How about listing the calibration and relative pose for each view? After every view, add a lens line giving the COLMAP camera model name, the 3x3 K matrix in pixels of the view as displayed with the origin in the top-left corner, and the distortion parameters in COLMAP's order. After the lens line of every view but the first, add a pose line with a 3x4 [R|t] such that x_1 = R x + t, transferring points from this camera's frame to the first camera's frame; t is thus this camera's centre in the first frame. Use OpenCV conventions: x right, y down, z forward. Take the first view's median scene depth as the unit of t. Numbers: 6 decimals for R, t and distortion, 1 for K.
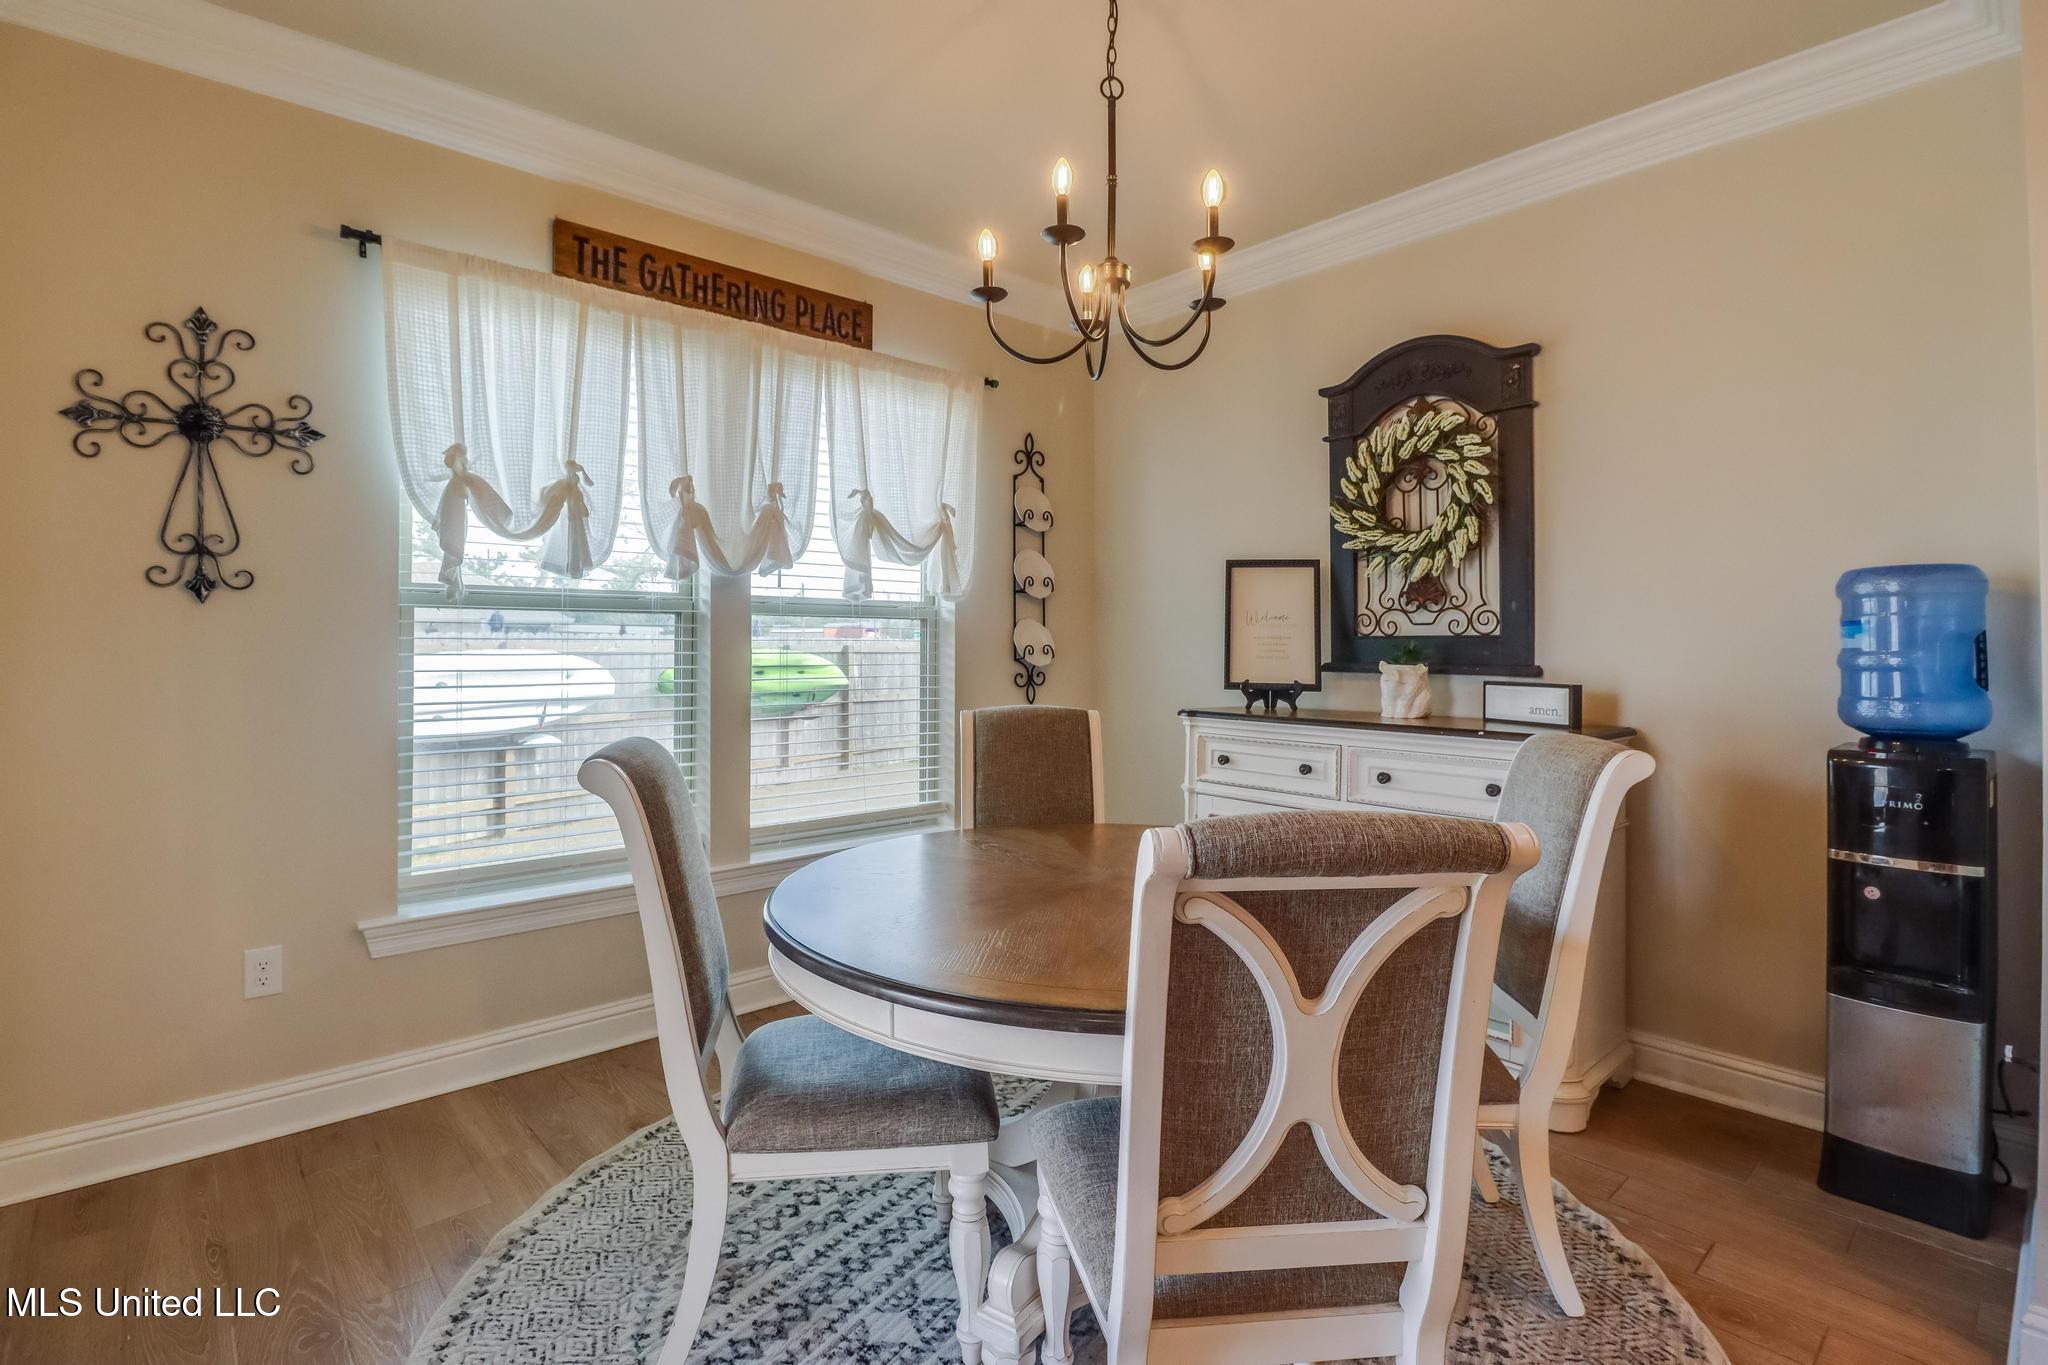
lens RADIAL K [[974.1, 0, 1065.7], [0, 974.1, 633.7], [0, 0, 1]] dist [-0.002108, -0.013128]
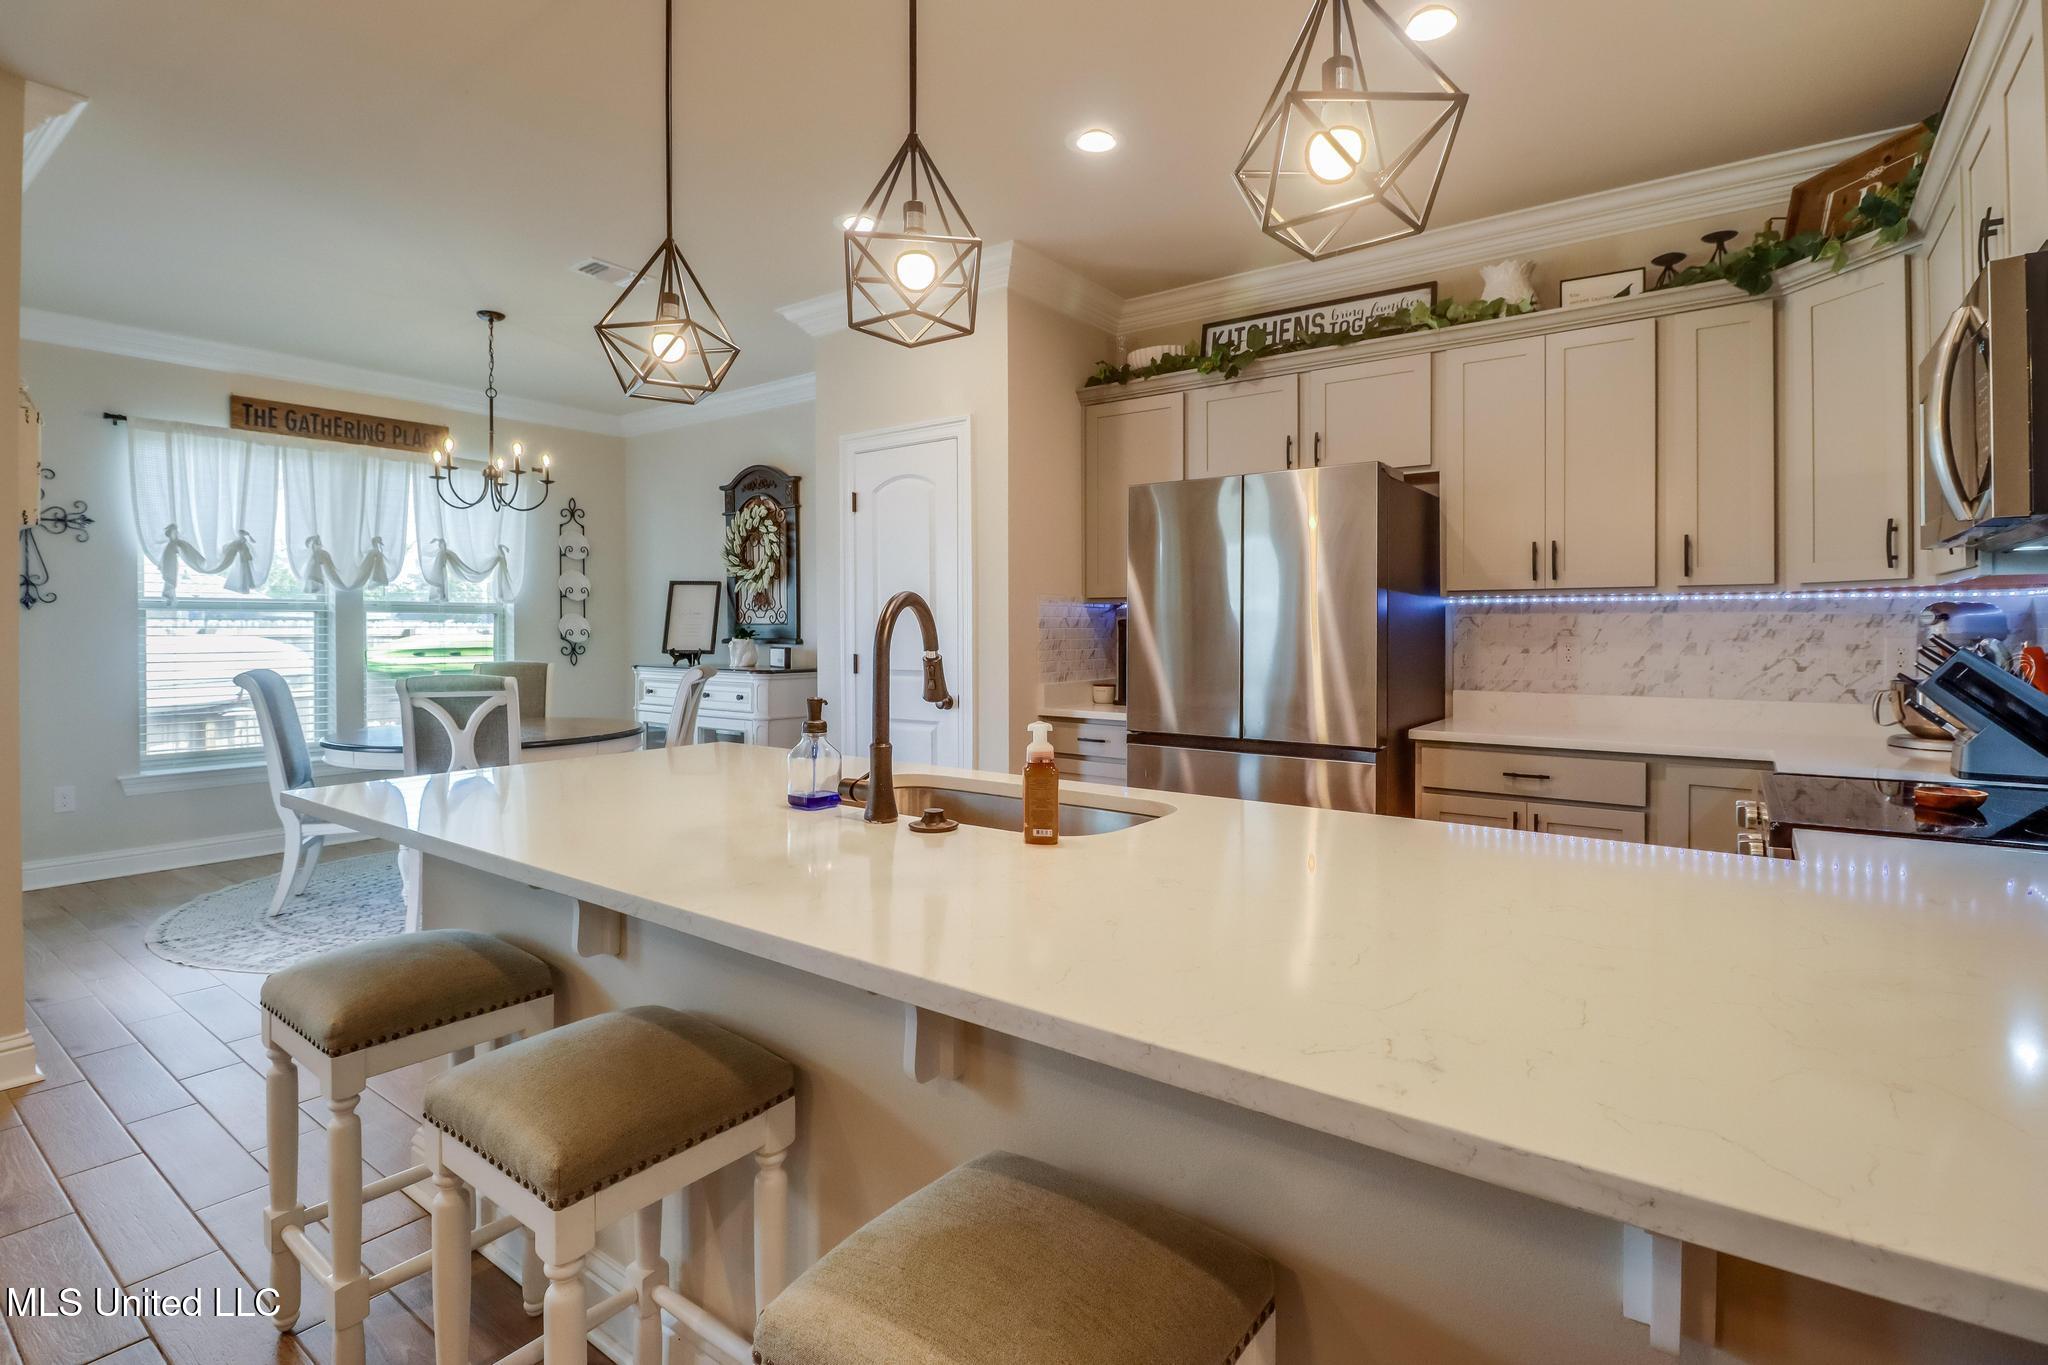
lens RADIAL K [[974.1, 0, 1067.4], [0, 974.1, 630.6], [0, 0, 1]] dist [-0.002108, -0.013128]
pose [[0.978911, -0.004142, 0.204245, 0.608385], [0.001181, 0.999893, 0.014613, -0.011820], [-0.204284, -0.014064, 0.978811, -1.043640]]
